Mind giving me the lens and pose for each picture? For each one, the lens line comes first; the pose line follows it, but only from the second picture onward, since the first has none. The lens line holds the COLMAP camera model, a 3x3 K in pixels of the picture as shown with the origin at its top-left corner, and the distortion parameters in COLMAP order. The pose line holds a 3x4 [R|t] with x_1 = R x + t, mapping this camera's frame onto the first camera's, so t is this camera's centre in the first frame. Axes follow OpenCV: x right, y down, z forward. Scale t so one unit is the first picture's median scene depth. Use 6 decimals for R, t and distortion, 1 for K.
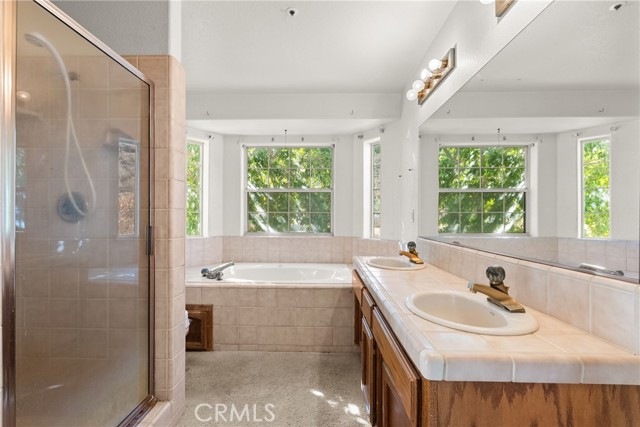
lens RADIAL K [[293.7, 0, 320.0], [0, 293.7, 215.1], [0, 0, 1]] dist [-0.002210, -0.000170]
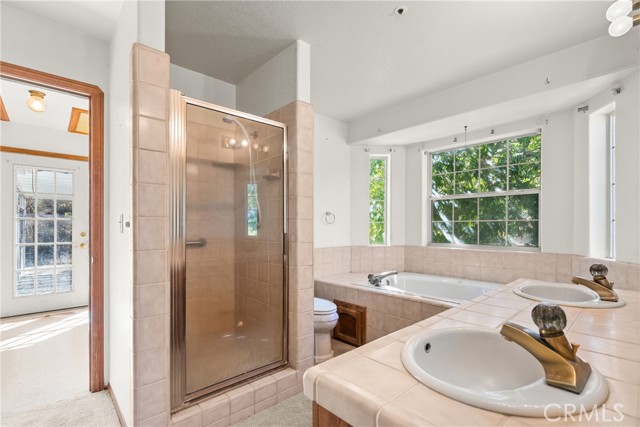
lens RADIAL K [[300.7, 0, 318.0], [0, 300.7, 223.1], [0, 0, 1]] dist [-0.003261, 0.000336]
pose [[0.685922, -0.012865, -0.727562, 0.246771], [0.007218, 0.999915, -0.010876, 0.003556], [0.727640, 0.002209, 0.685956, 0.080907]]
